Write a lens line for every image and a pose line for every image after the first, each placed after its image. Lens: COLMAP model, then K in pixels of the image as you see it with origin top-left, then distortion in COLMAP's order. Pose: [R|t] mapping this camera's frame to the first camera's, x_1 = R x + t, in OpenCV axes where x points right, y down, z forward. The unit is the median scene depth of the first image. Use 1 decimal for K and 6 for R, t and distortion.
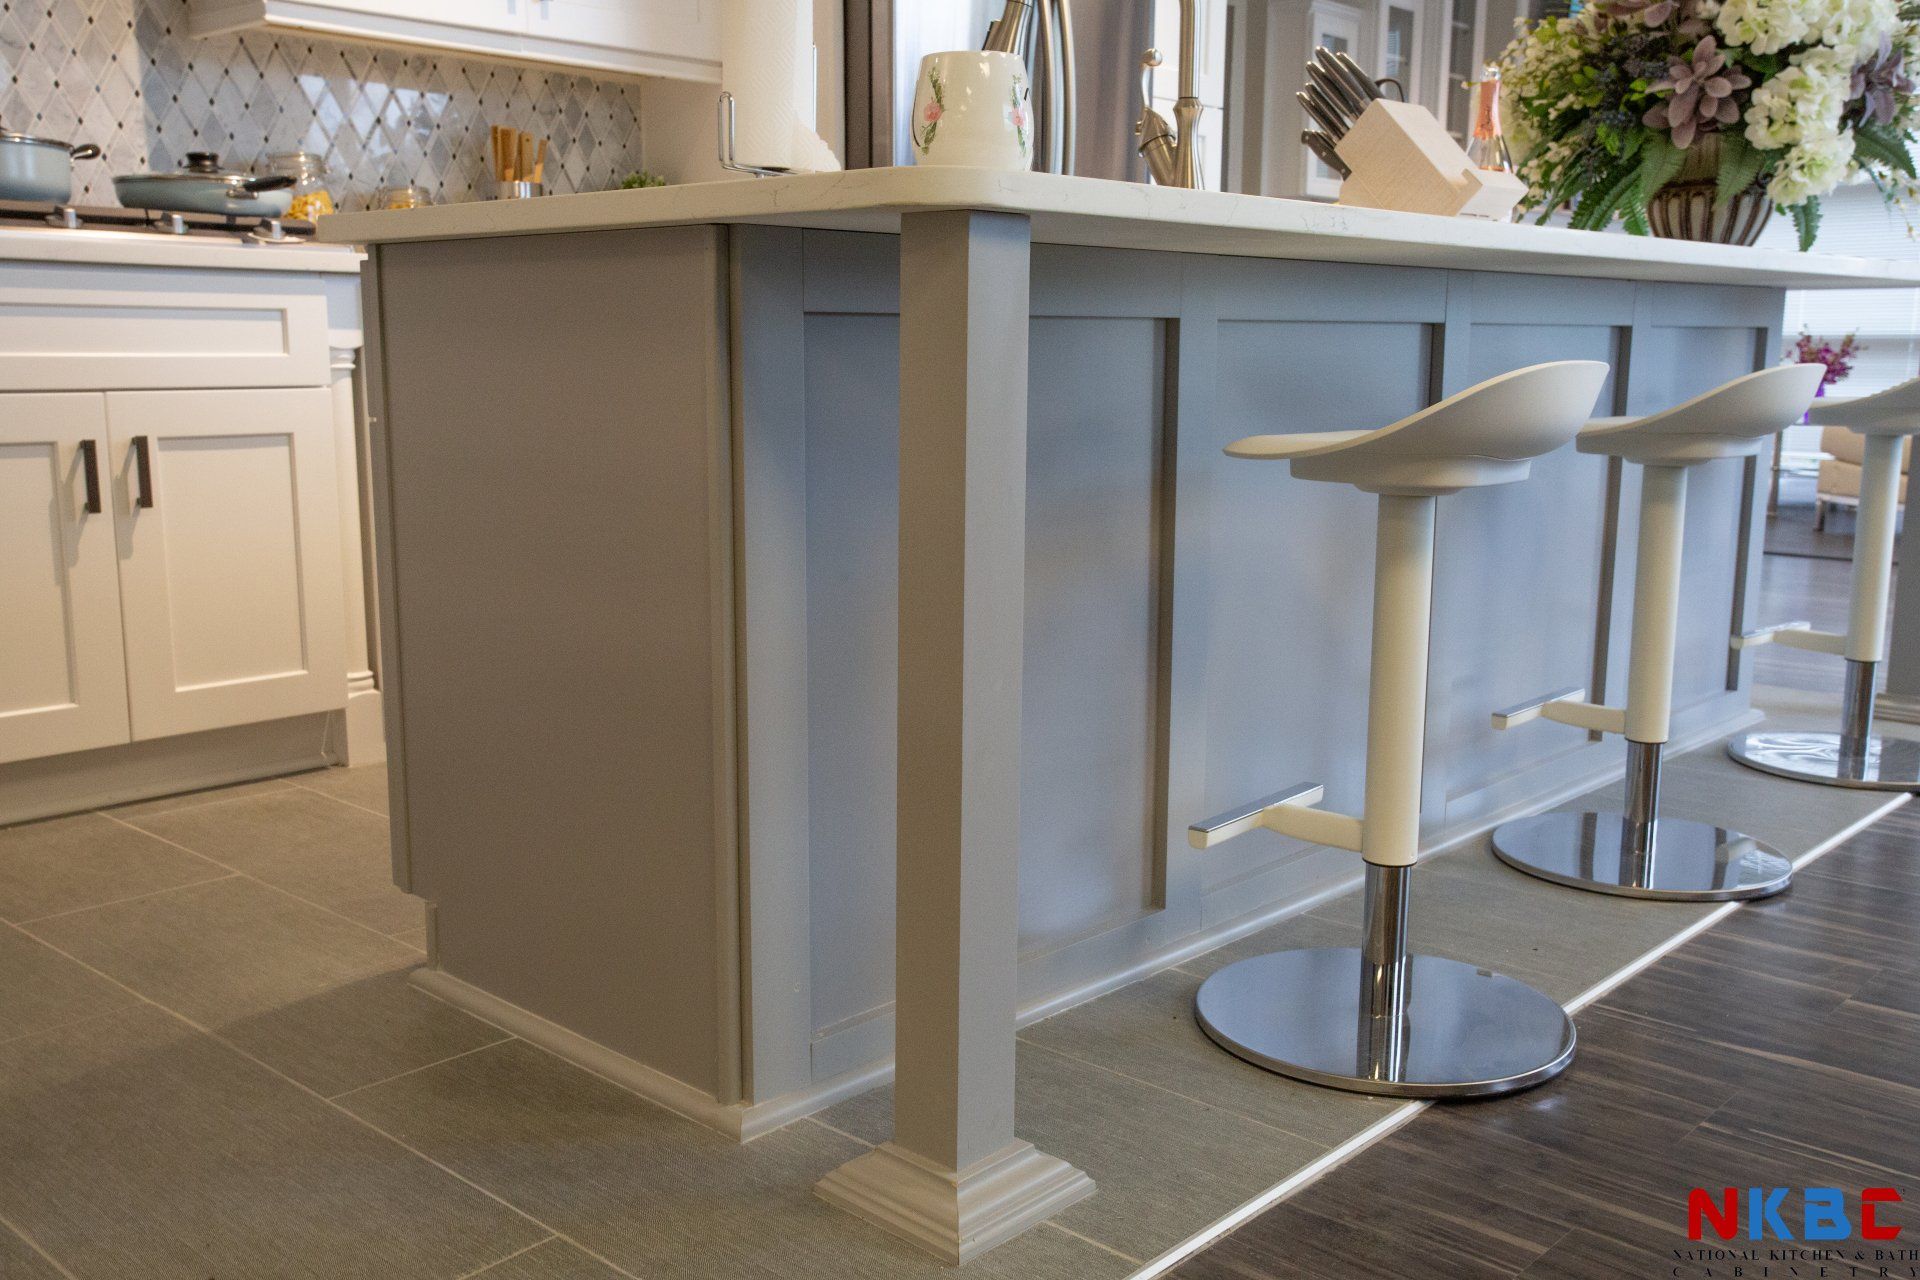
lens RADIAL K [[1776.0, 0, 960.0], [0, 1776.0, 636.0], [0, 0, 1]] dist [0.056955, 0.000000]
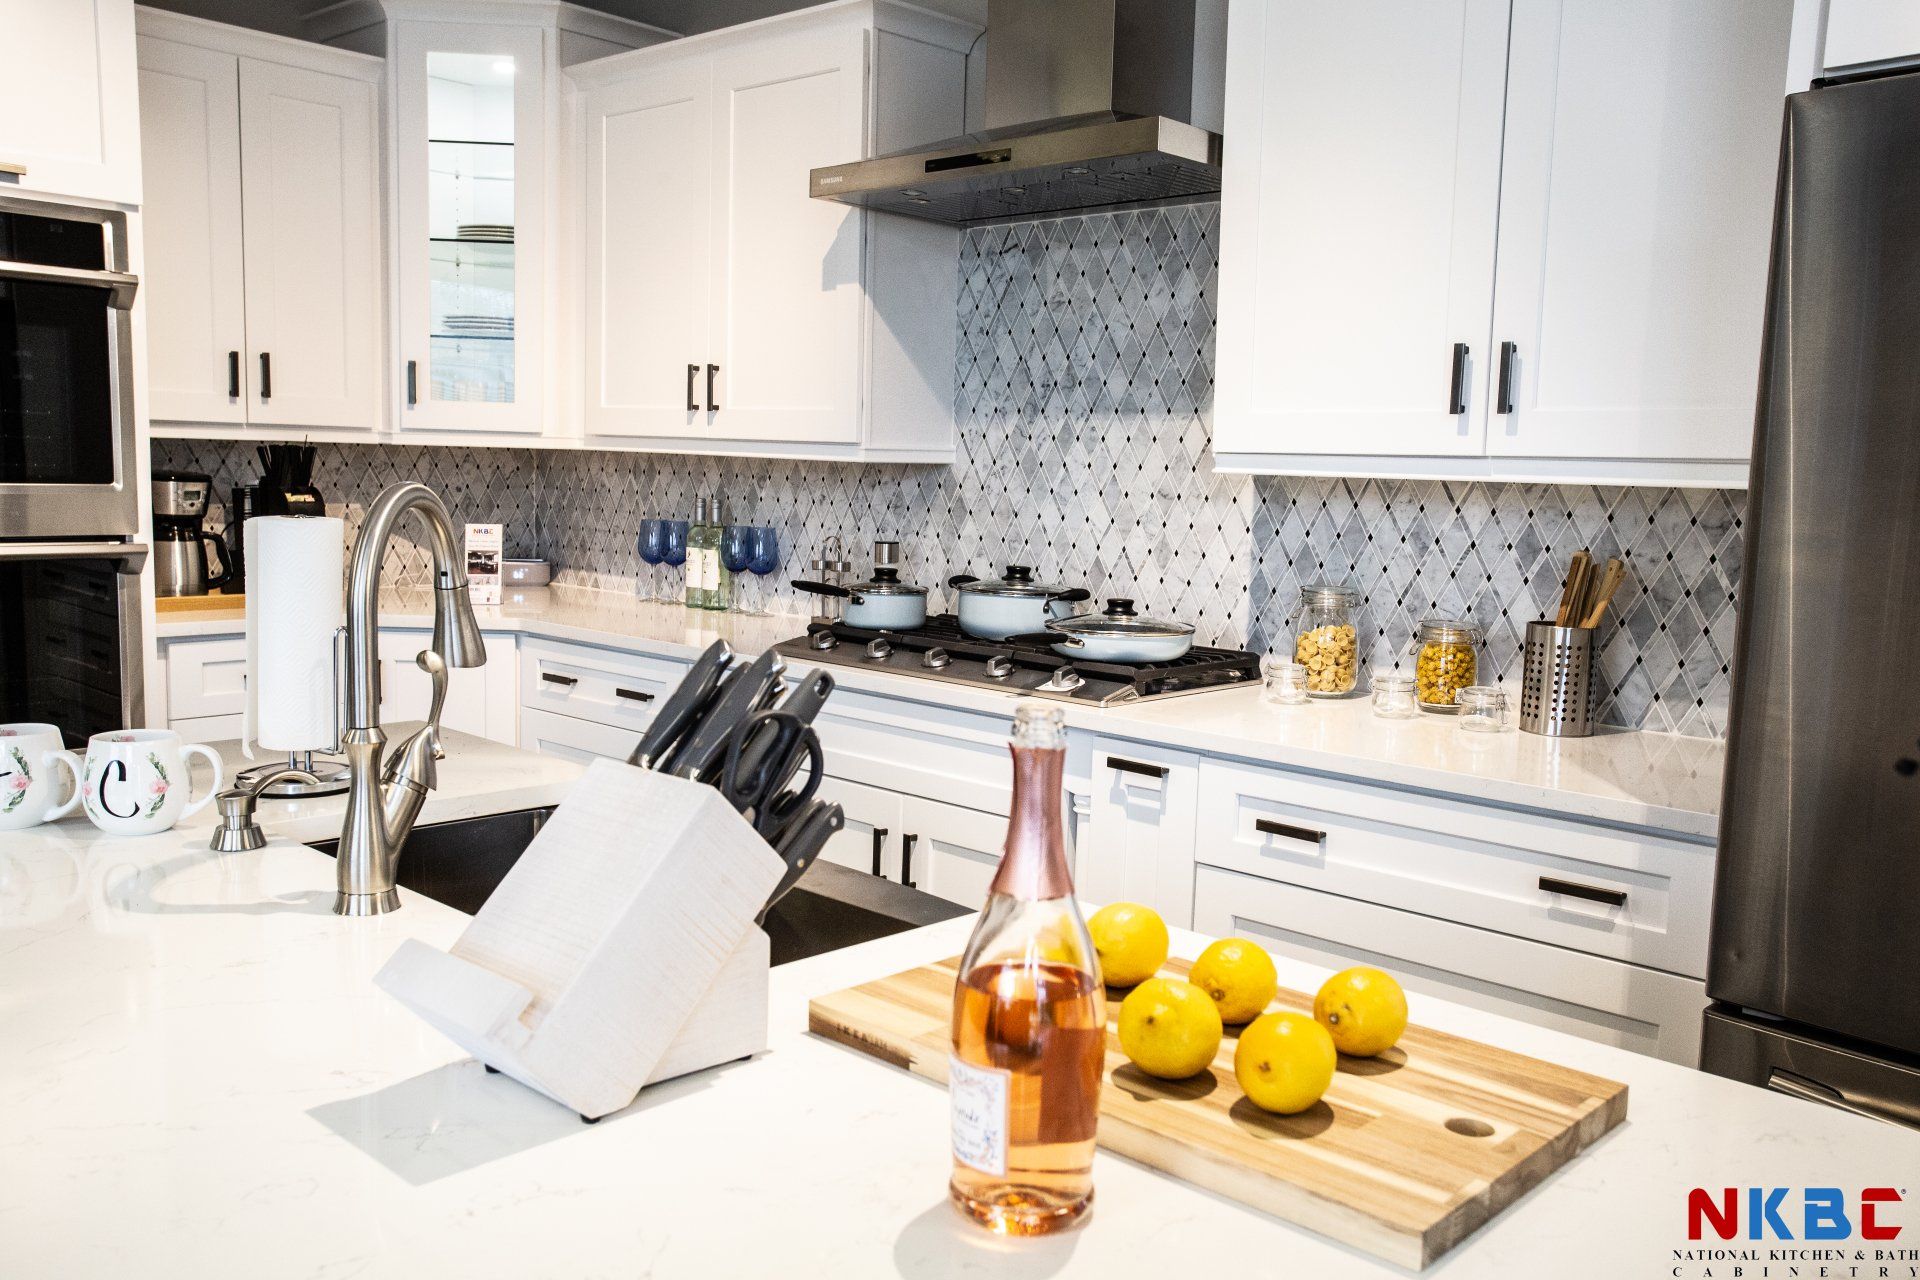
lens RADIAL K [[1586.5, 0, 966.6], [0, 1586.5, 640.2], [0, 0, 1]] dist [-0.003716, 0.020457]
pose [[-0.010994, 0.109881, -0.993884, 0.512464], [-0.198903, 0.973842, 0.109865, -0.307723], [0.979958, 0.198894, 0.011149, 0.837101]]
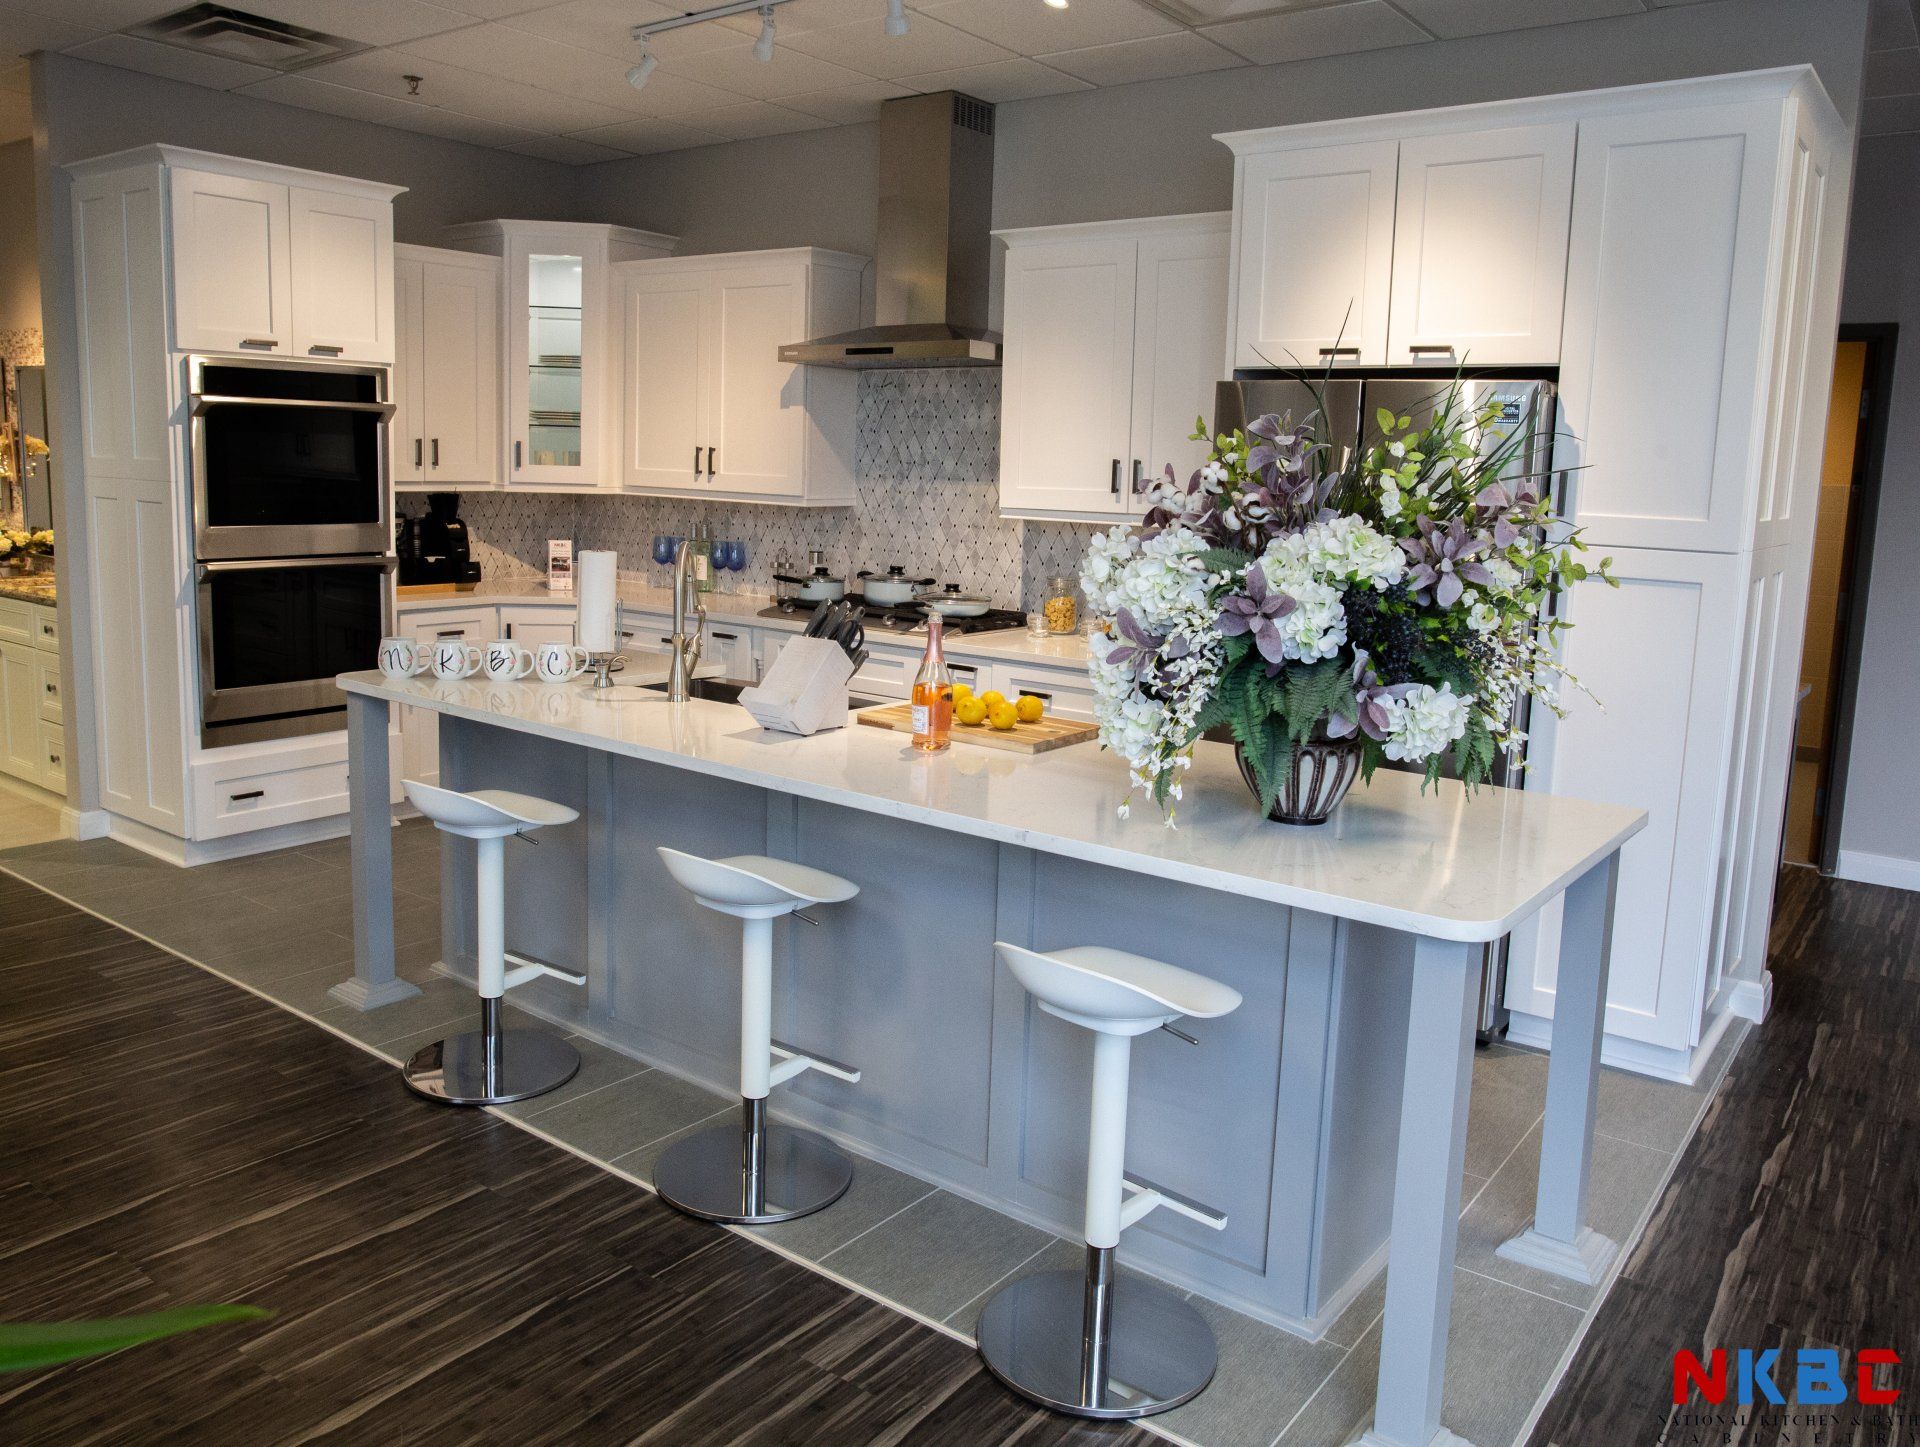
lens RADIAL K [[1476.0, 0, 942.1], [0, 1476.0, 655.2], [0, 0, 1]] dist [-0.053943, 0.021906]
pose [[0.081311, 0.132073, -0.987899, 1.195235], [-0.198964, 0.973382, 0.113756, -0.352924], [0.976628, 0.187307, 0.105425, 0.763974]]
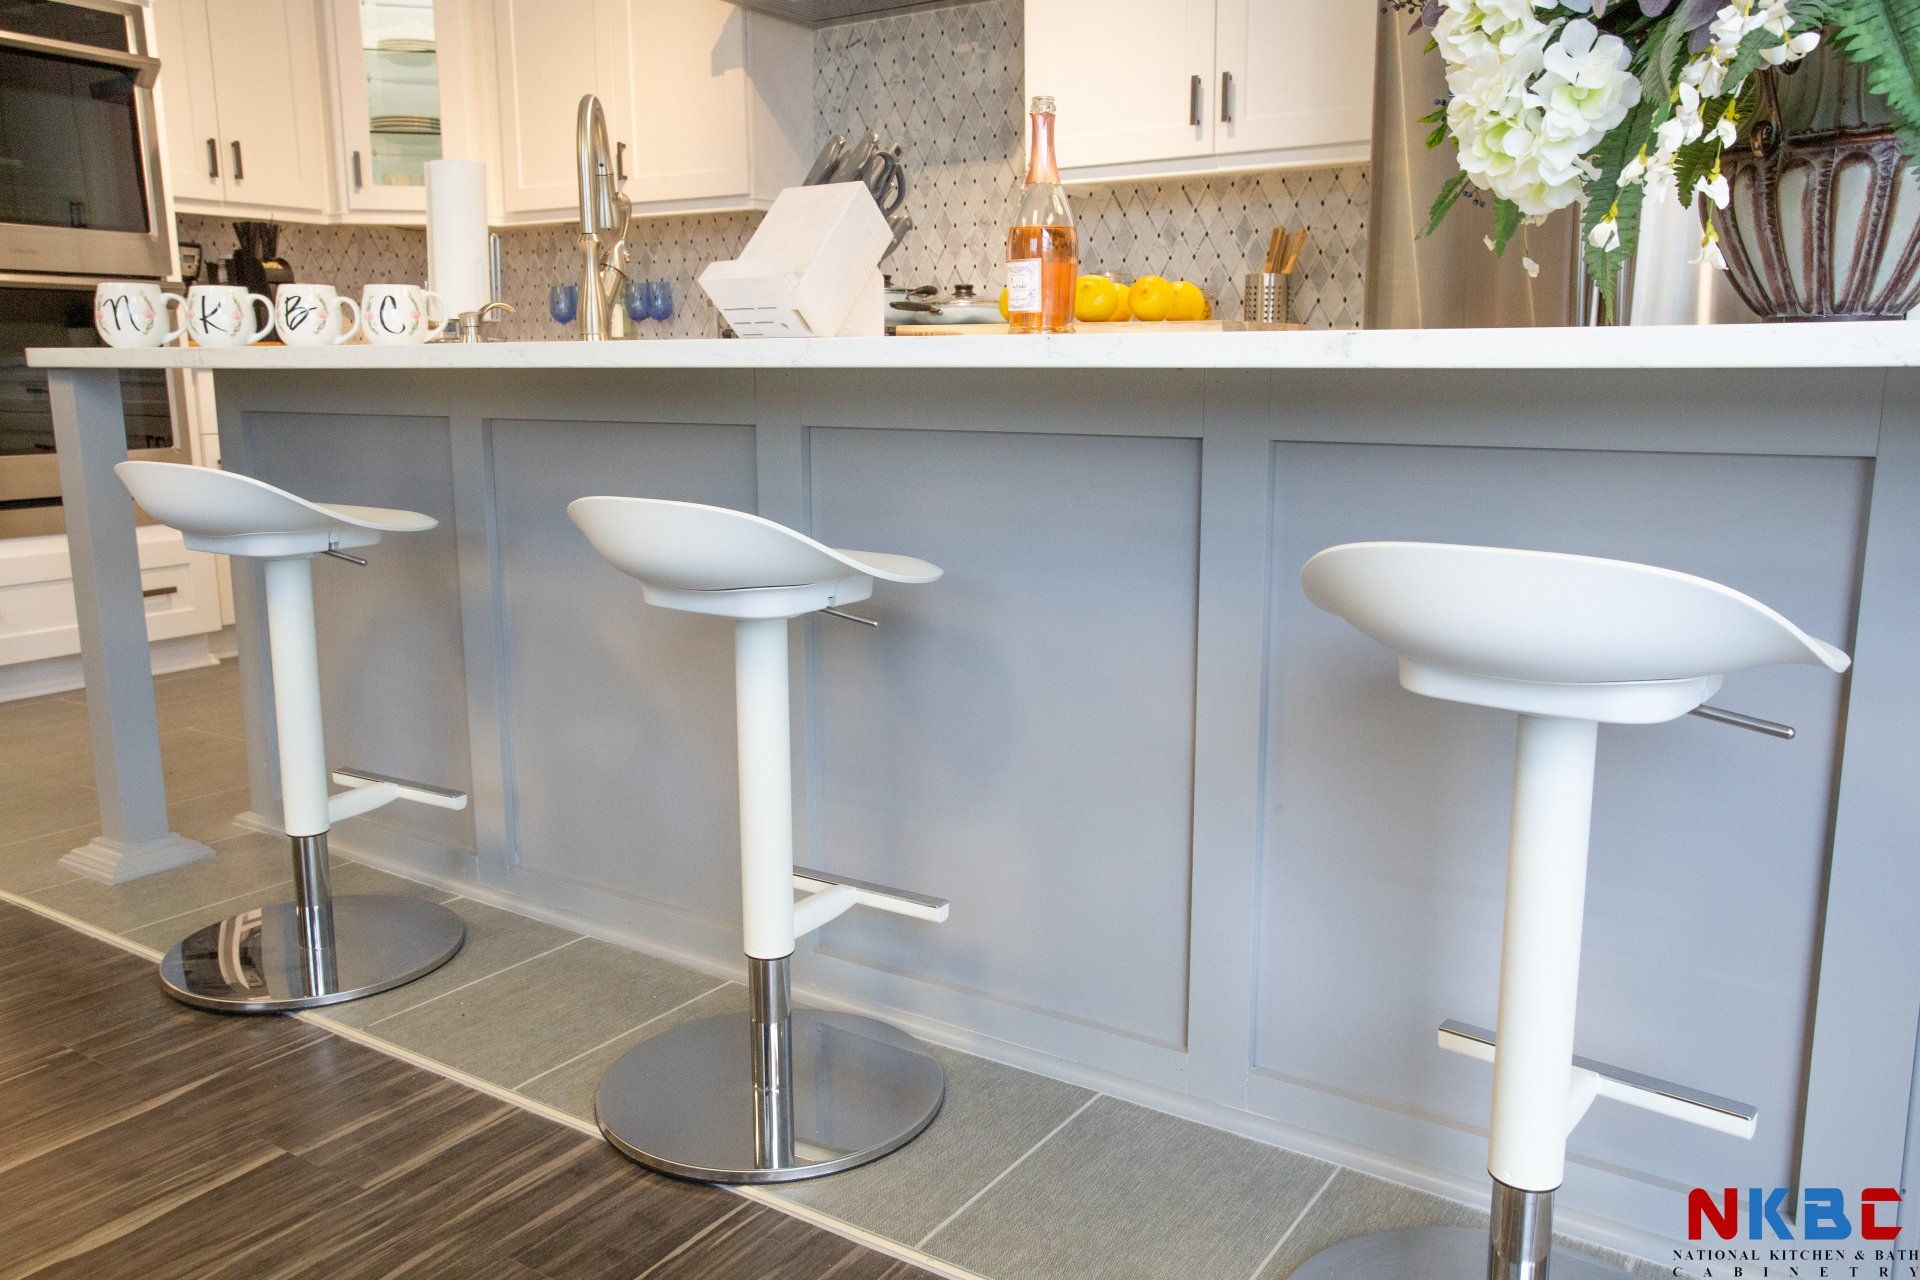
lens RADIAL K [[1501.0, 0, 961.0], [0, 1501.0, 645.0], [0, 0, 1]] dist [-0.018167, 0.045615]
pose [[0.150138, 0.179380, -0.972256, 0.816439], [-0.163158, 0.974415, 0.154583, -0.154005], [0.975109, 0.135422, 0.175564, 0.756112]]
